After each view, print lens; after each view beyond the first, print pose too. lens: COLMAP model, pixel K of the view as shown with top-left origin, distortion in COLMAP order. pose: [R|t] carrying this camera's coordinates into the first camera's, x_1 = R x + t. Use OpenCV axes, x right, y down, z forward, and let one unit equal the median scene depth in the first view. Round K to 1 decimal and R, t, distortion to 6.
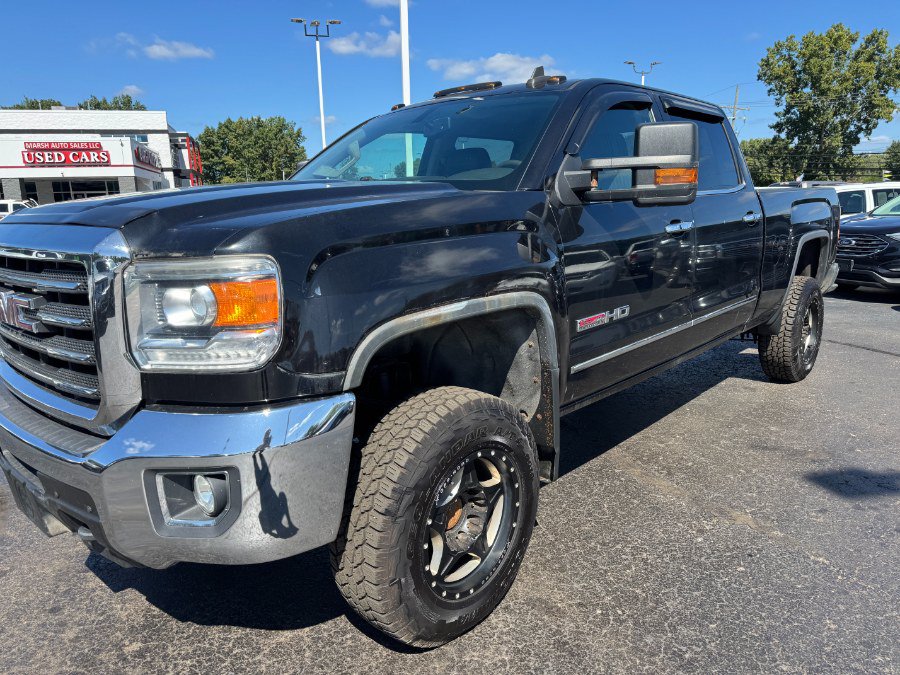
lens RADIAL K [[632.4, 0, 446.7], [0, 632.4, 338.8], [0, 0, 1]] dist [0.039308, -0.048164]
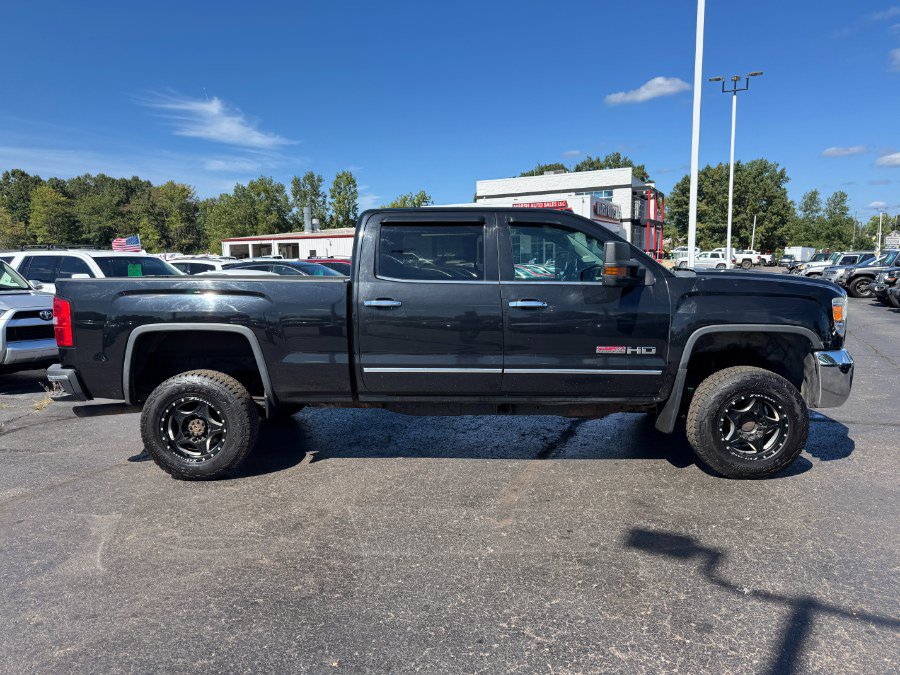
lens RADIAL K [[635.1, 0, 451.2], [0, 635.1, 339.4], [0, 0, 1]] dist [0.034585, -0.046569]
pose [[0.757182, 0.091390, -0.646779, 0.078002], [-0.134132, 0.990817, -0.017026, -0.004338], [0.639284, 0.099646, 0.762487, -0.009689]]
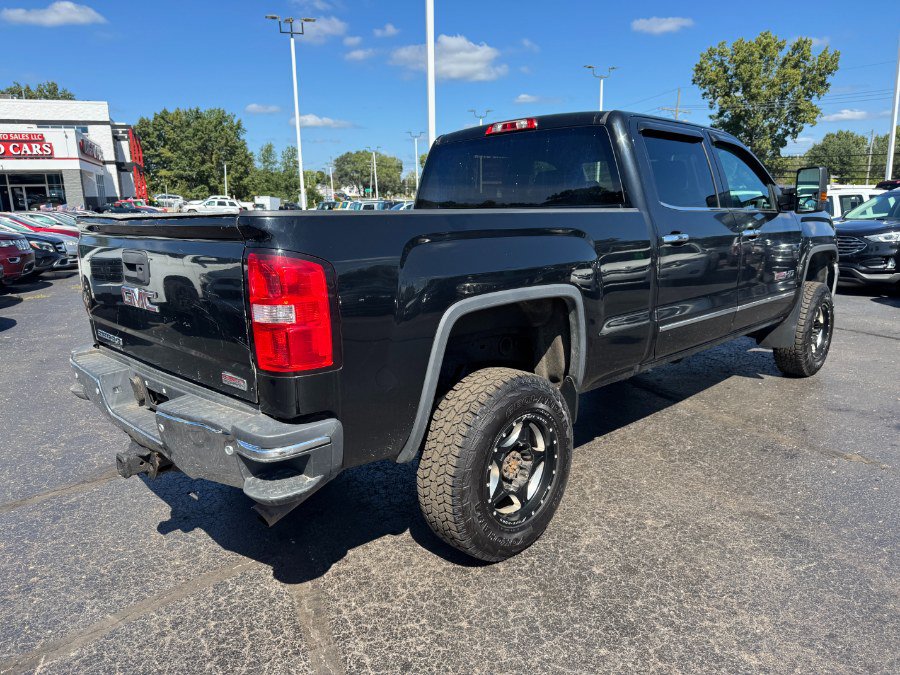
lens RADIAL K [[642.1, 0, 447.5], [0, 642.1, 337.6], [0, 0, 1]] dist [0.001103, -0.005564]
pose [[0.995563, -0.011801, 0.093355, -0.031747], [0.011540, 0.999928, 0.003345, 0.001256], [-0.093388, -0.002253, 0.995627, -0.015557]]
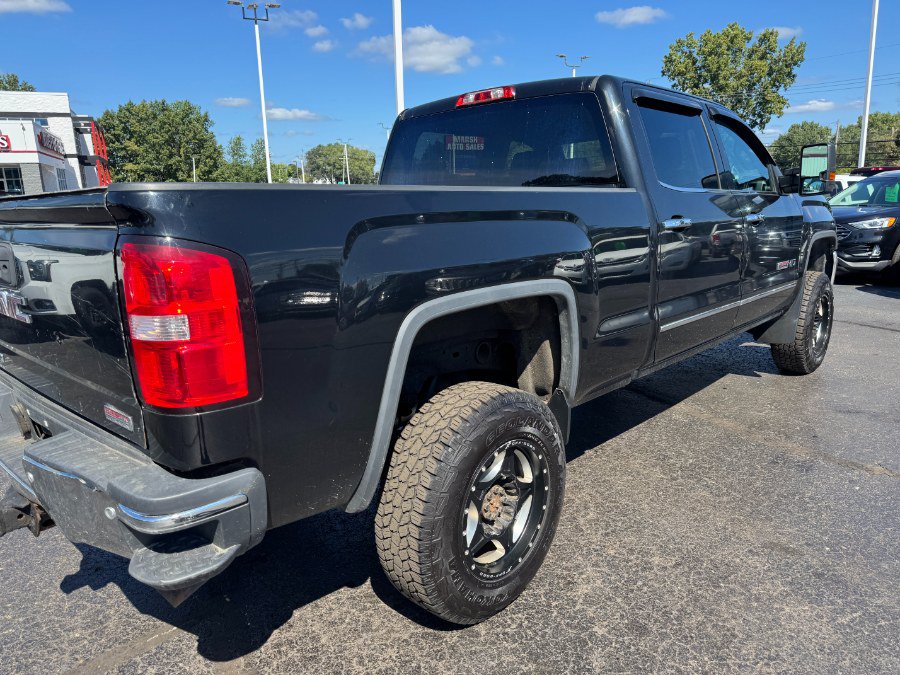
lens RADIAL K [[640.0, 0, 447.6], [0, 640.0, 337.3], [0, 0, 1]] dist [-0.002333, 0.001471]
pose [[0.990981, -0.028502, 0.130940, -0.029710], [0.026730, 0.999526, 0.015275, 0.000036], [-0.131313, -0.011638, 0.991273, -0.003750]]
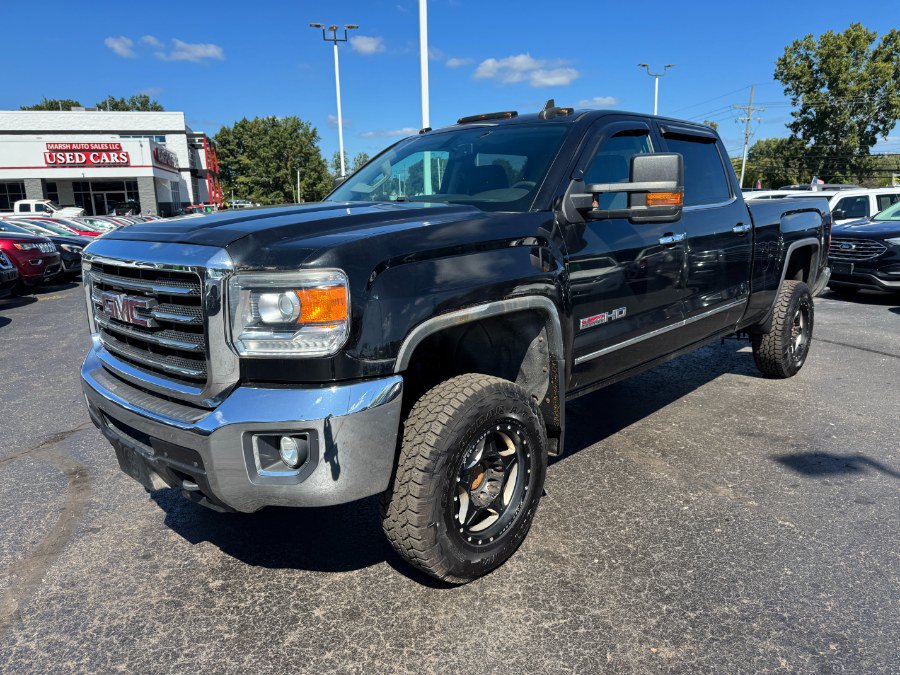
lens RADIAL K [[635.1, 0, 451.2], [0, 635.1, 339.4], [0, 0, 1]] dist [0.034585, -0.046569]
pose [[0.999897, 0.004604, -0.013574, -0.001079], [-0.004587, 0.999989, 0.001310, 0.000406], [0.013580, -0.001248, 0.999907, -0.010674]]
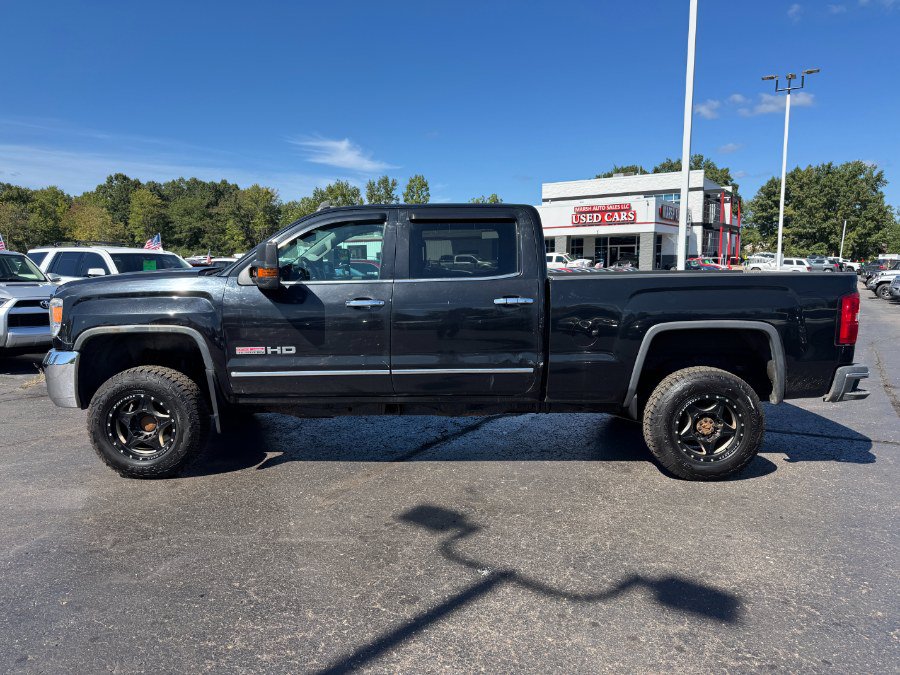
lens RADIAL K [[635.1, 0, 451.2], [0, 635.1, 339.4], [0, 0, 1]] dist [0.034585, -0.046569]
pose [[0.672115, 0.108539, -0.732448, 0.107238], [-0.163679, 0.986505, -0.004010, -0.007991], [0.722129, 0.122582, 0.680811, 0.010606]]
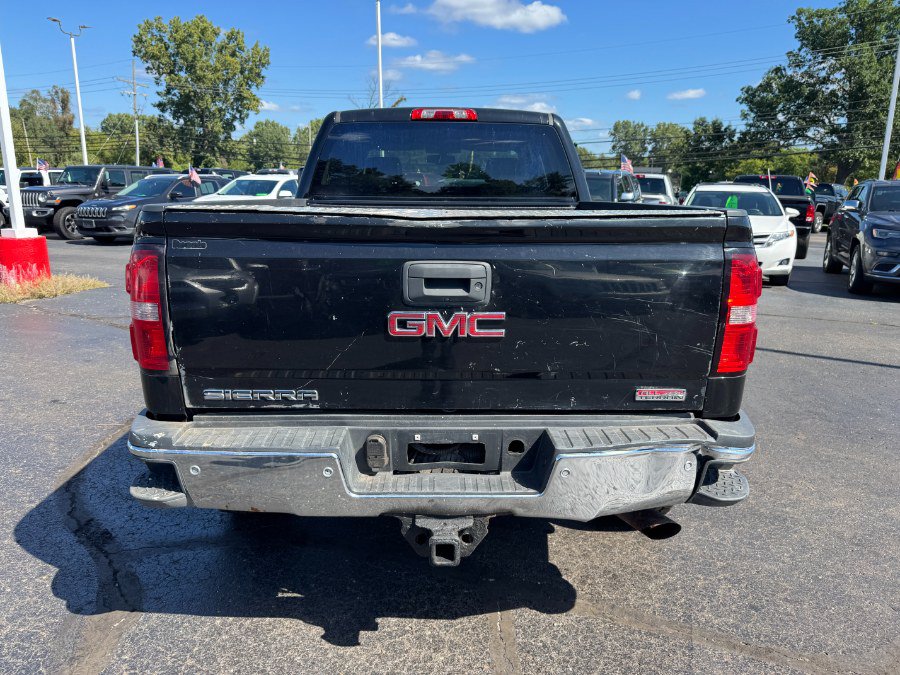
lens RADIAL K [[642.1, 0, 447.5], [0, 642.1, 337.6], [0, 0, 1]] dist [0.001103, -0.005564]
pose [[0.624579, -0.149063, 0.766604, -0.089833], [0.124567, 0.988063, 0.090636, -0.005679], [-0.770963, 0.038884, 0.635692, 0.019327]]
